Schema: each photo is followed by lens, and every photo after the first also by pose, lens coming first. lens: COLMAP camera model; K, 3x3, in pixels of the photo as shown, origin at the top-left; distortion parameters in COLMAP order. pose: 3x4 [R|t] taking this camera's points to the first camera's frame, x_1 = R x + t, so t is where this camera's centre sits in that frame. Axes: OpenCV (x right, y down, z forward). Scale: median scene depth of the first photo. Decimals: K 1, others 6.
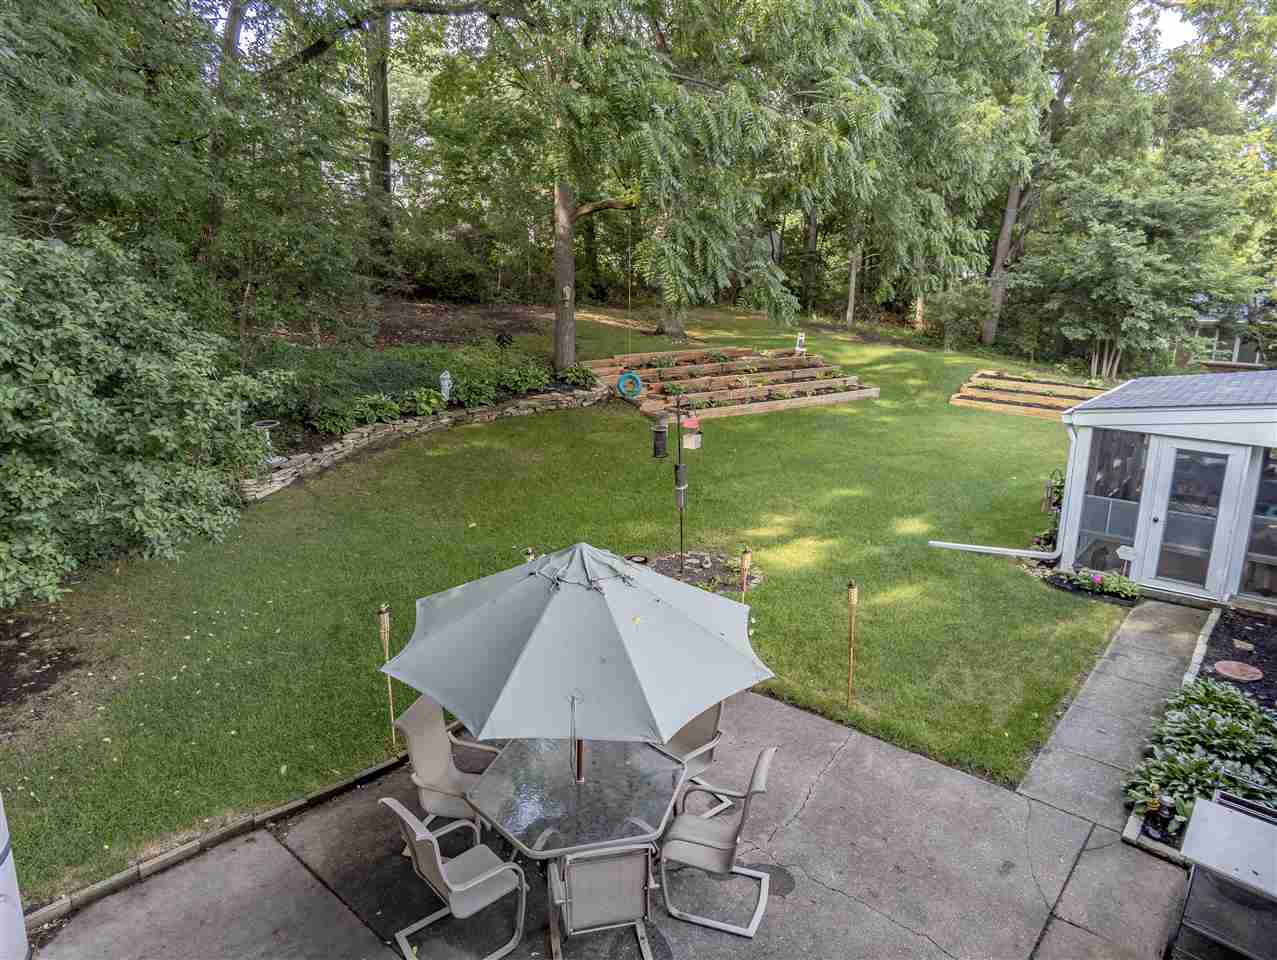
lens RADIAL K [[822.3, 0, 641.1], [0, 822.3, 446.1], [0, 0, 1]] dist [-0.018995, 0.001678]
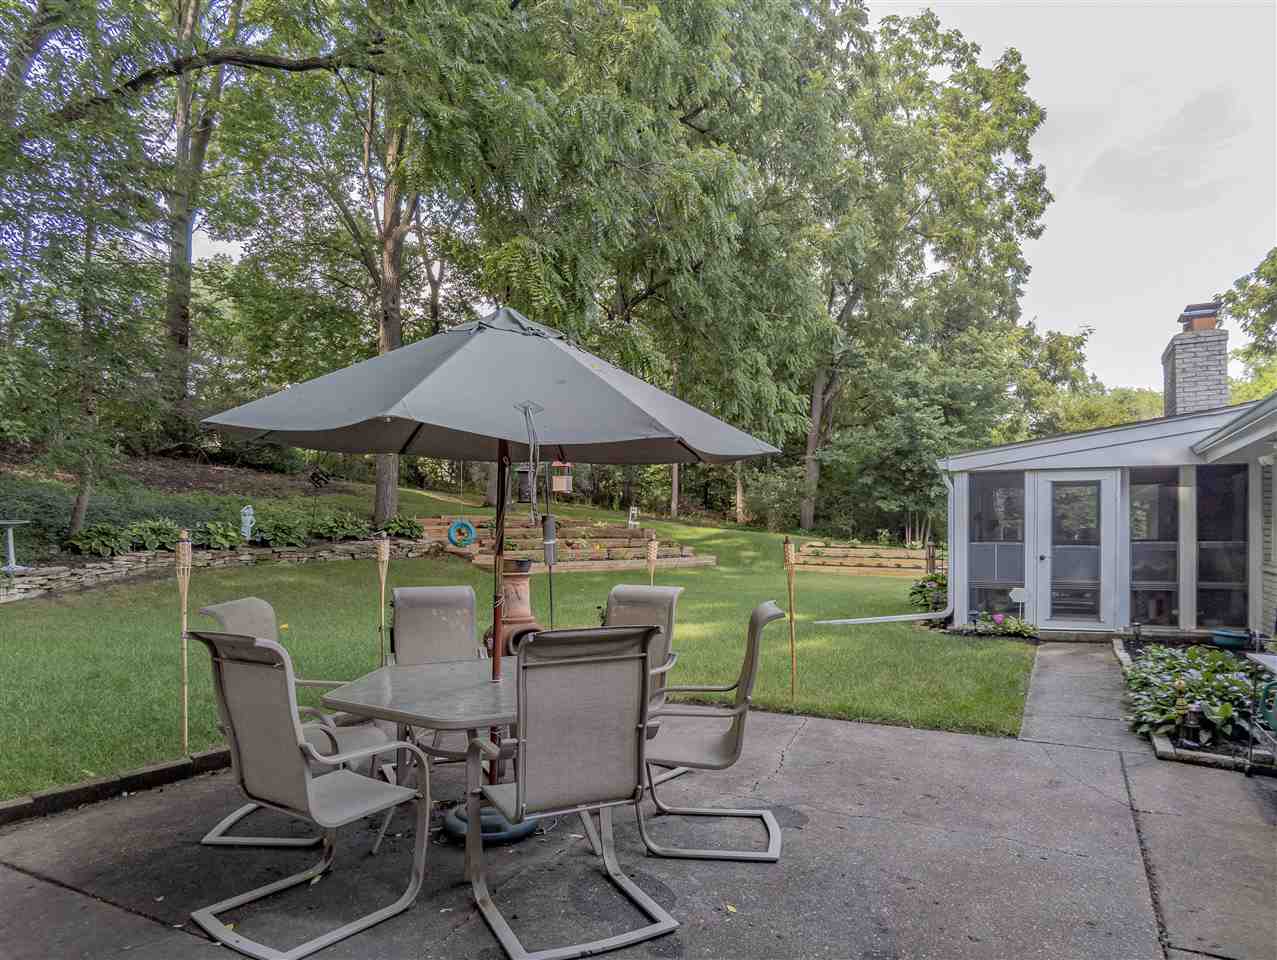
lens RADIAL K [[831.4, 0, 633.7], [0, 831.4, 514.6], [0, 0, 1]] dist [-0.024075, 0.000386]
pose [[0.975001, 0.002304, 0.222190, -0.036614], [0.048220, 0.973923, -0.221695, 0.134232], [-0.216906, 0.226866, 0.949465, 0.089580]]
